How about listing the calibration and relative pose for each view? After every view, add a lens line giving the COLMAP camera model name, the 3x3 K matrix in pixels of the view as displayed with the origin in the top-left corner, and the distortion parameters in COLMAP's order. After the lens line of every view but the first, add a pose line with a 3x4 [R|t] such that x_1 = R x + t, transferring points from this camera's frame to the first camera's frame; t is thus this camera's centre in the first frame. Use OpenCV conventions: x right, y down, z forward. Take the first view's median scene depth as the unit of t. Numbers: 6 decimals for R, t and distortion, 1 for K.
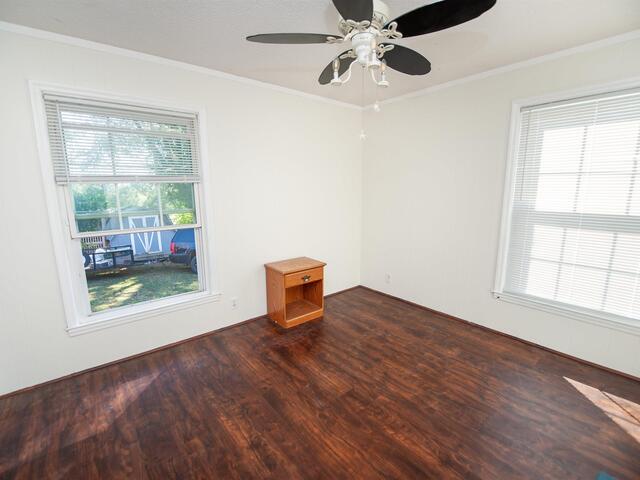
lens RADIAL K [[285.7, 0, 321.4], [0, 285.7, 240.3], [0, 0, 1]] dist [-0.016177, -0.002732]
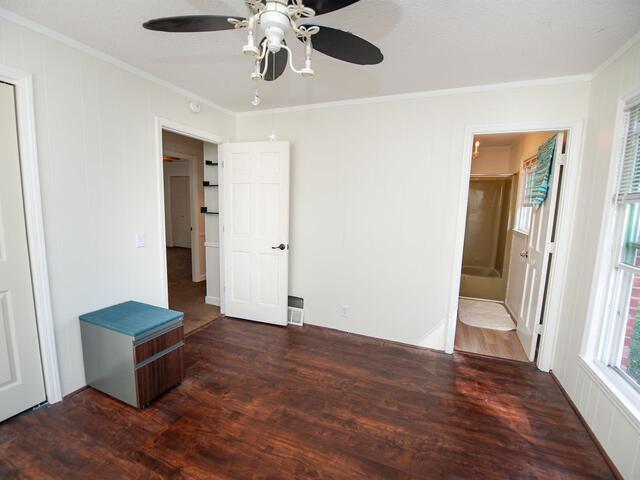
lens RADIAL K [[285.7, 0, 319.5], [0, 285.7, 240.2], [0, 0, 1]] dist [-0.016177, -0.002732]
pose [[-0.884739, 0.040160, -0.464353, 0.376220], [-0.105580, 0.953115, 0.283594, -0.292605], [0.453971, 0.299933, -0.839018, 1.642015]]
